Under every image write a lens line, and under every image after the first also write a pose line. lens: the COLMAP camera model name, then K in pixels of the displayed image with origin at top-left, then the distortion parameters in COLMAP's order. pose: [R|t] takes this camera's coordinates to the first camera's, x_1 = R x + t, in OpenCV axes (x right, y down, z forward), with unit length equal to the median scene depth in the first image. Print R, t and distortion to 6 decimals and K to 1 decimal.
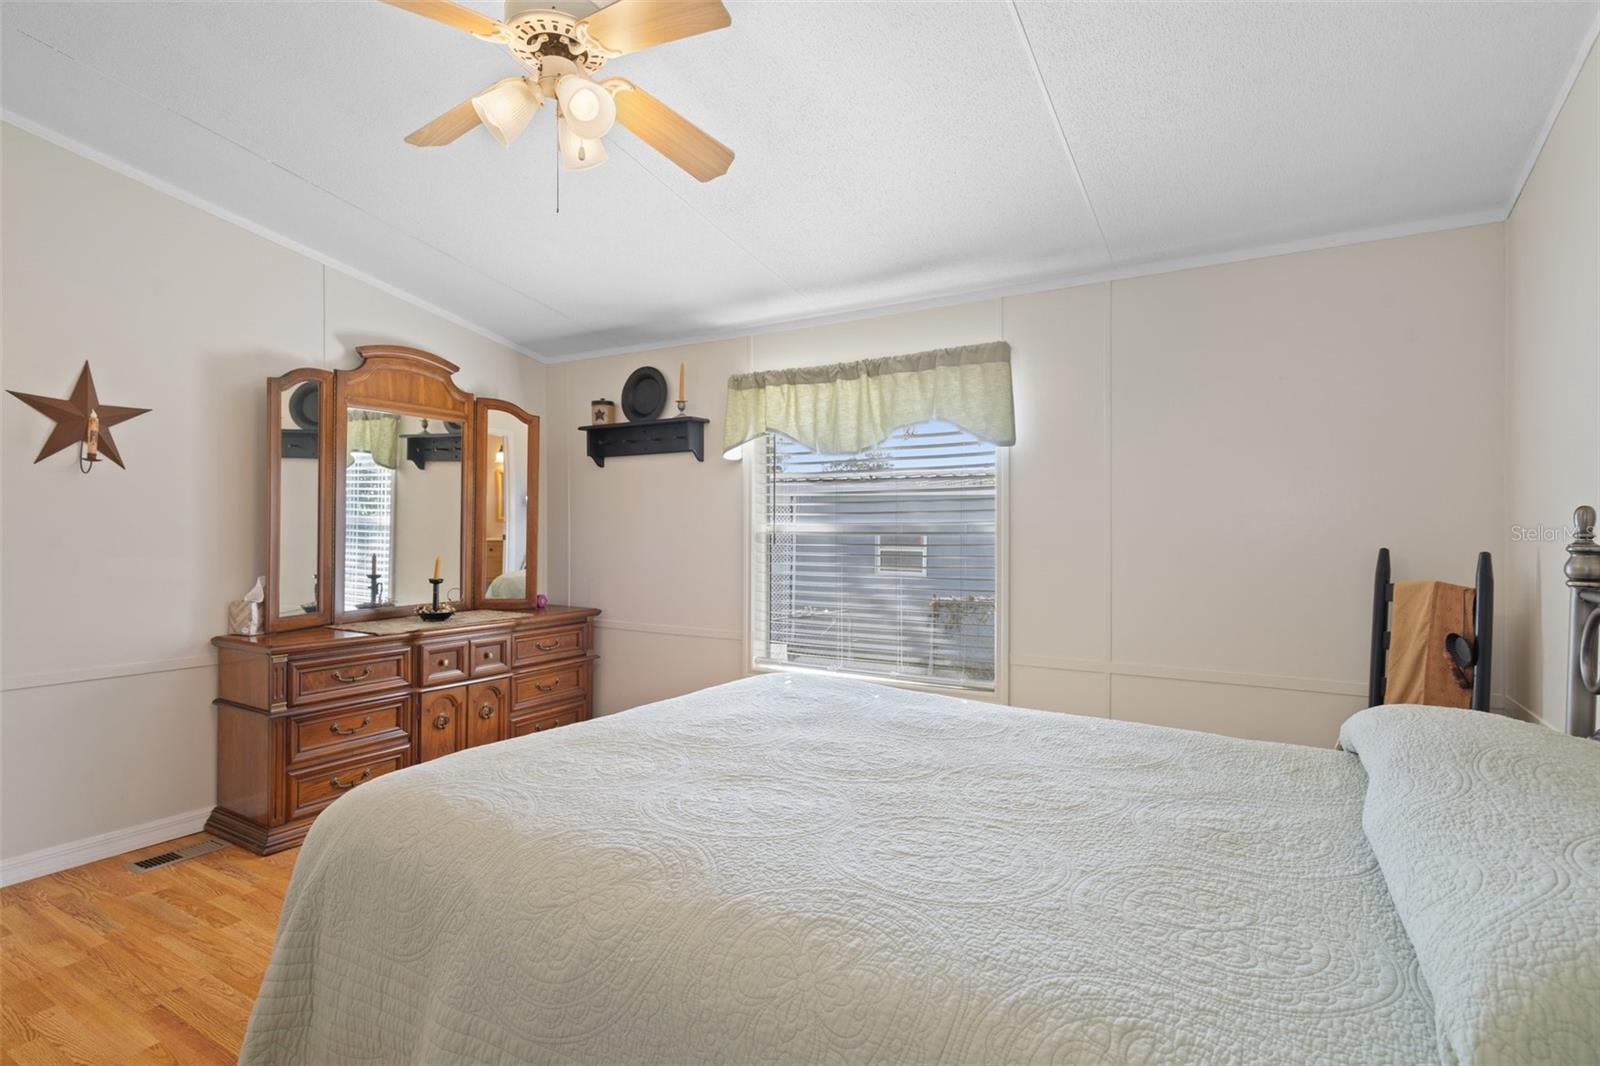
lens RADIAL K [[805.8, 0, 790.4], [0, 805.8, 534.8], [0, 0, 1]] dist [0.001594, 0.000401]
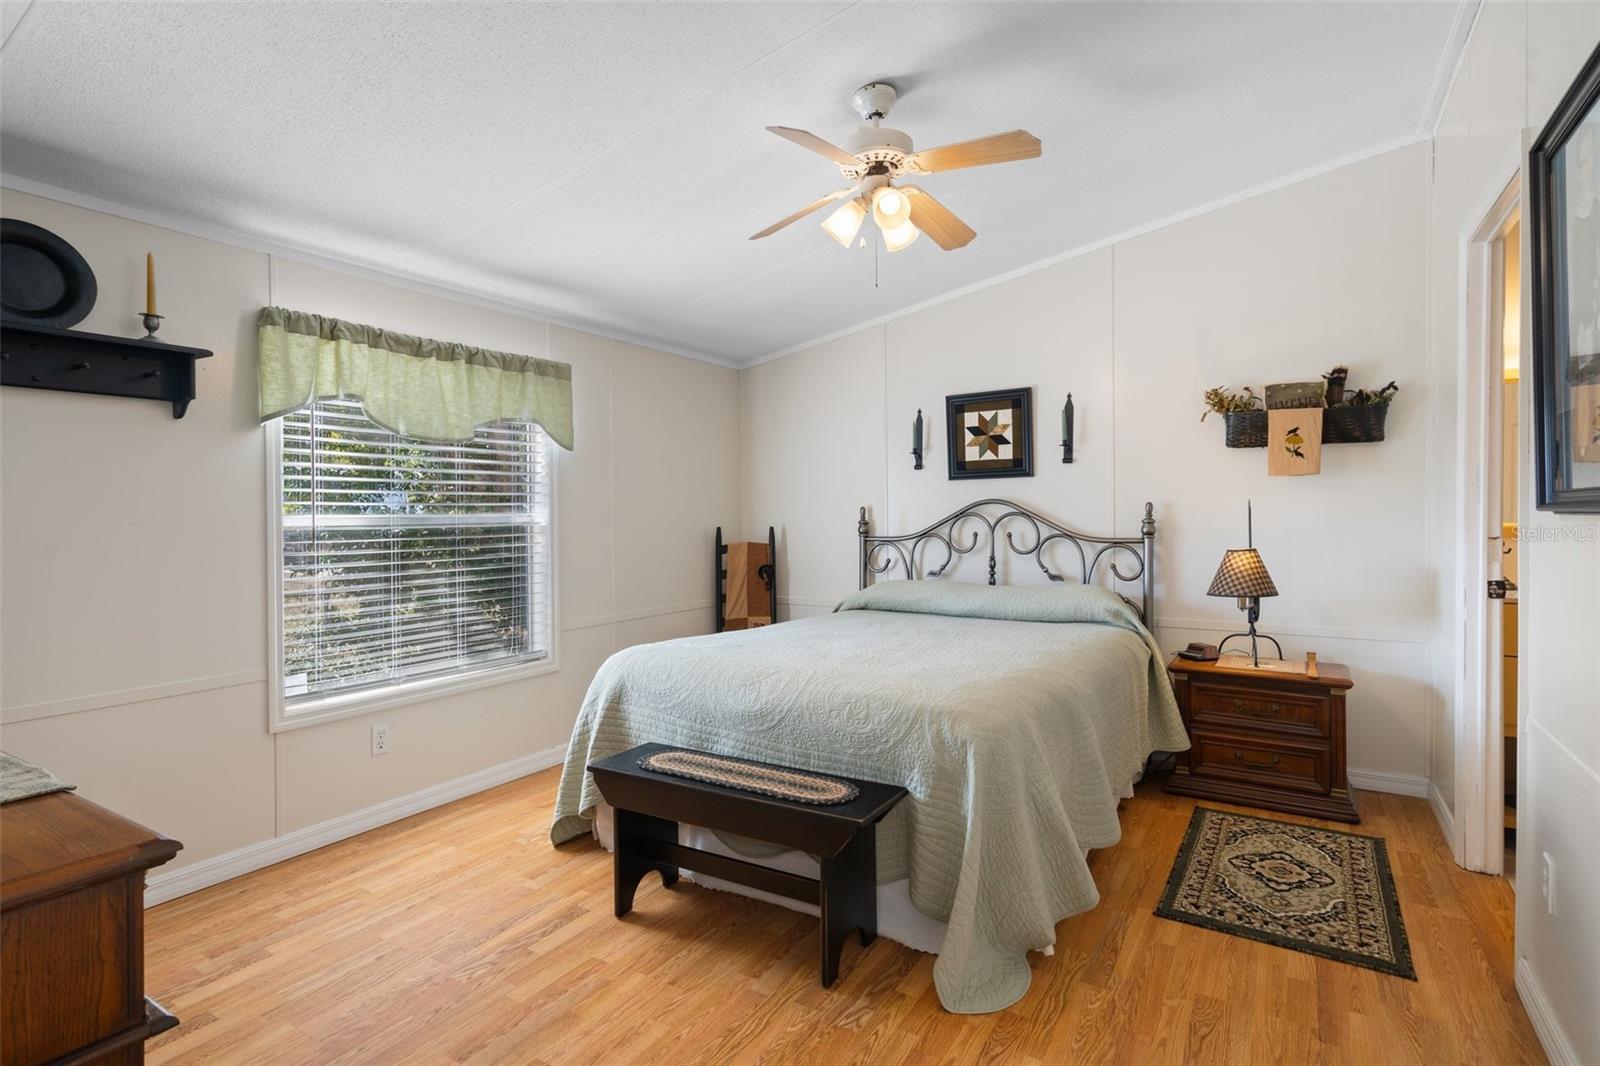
lens RADIAL K [[809.6, 0, 806.6], [0, 809.6, 527.4], [0, 0, 1]] dist [0.001847, 0.000181]
pose [[0.000346, -0.020415, 0.999792, -0.866692], [0.011100, 0.999730, 0.020410, -0.014407], [-0.999938, 0.011090, 0.000572, 0.583443]]
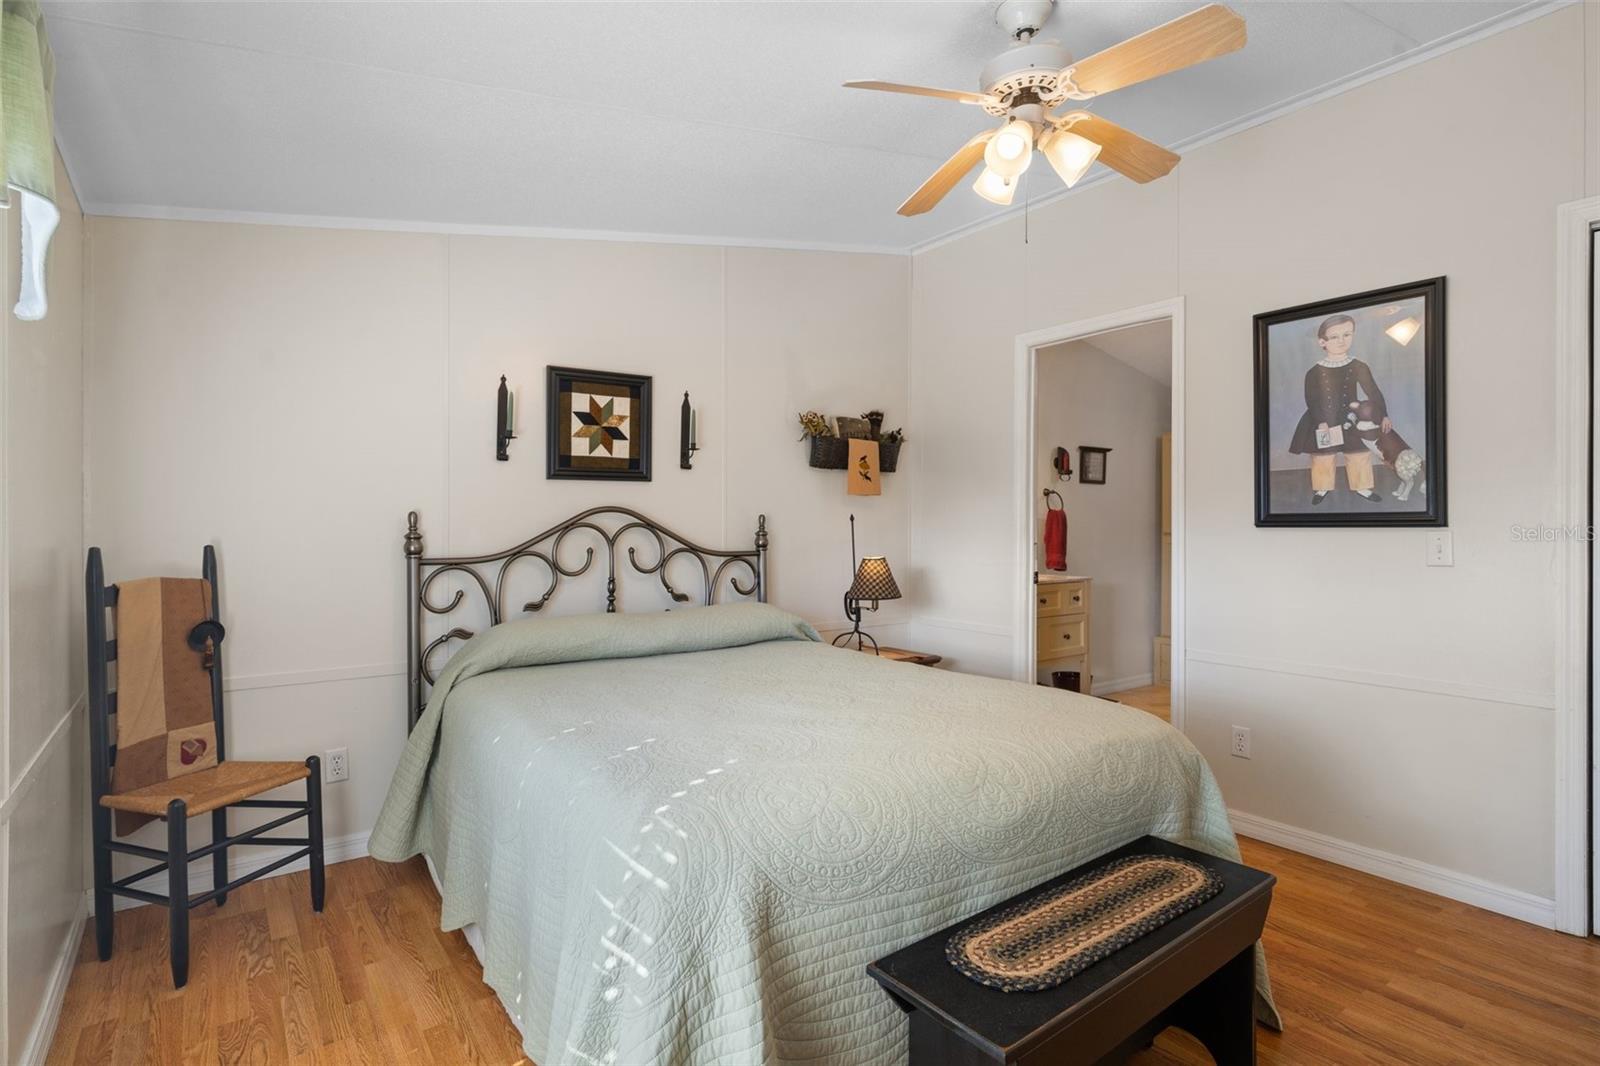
lens RADIAL K [[783.8, 0, 796.5], [0, 783.8, 528.9], [0, 0, 1]] dist [-0.000562, 0.000026]
pose [[-0.928265, -0.004549, 0.371893, -0.198334], [-0.002686, 0.999981, 0.005527, -0.007492], [-0.371911, 0.004132, -0.928259, 1.104050]]
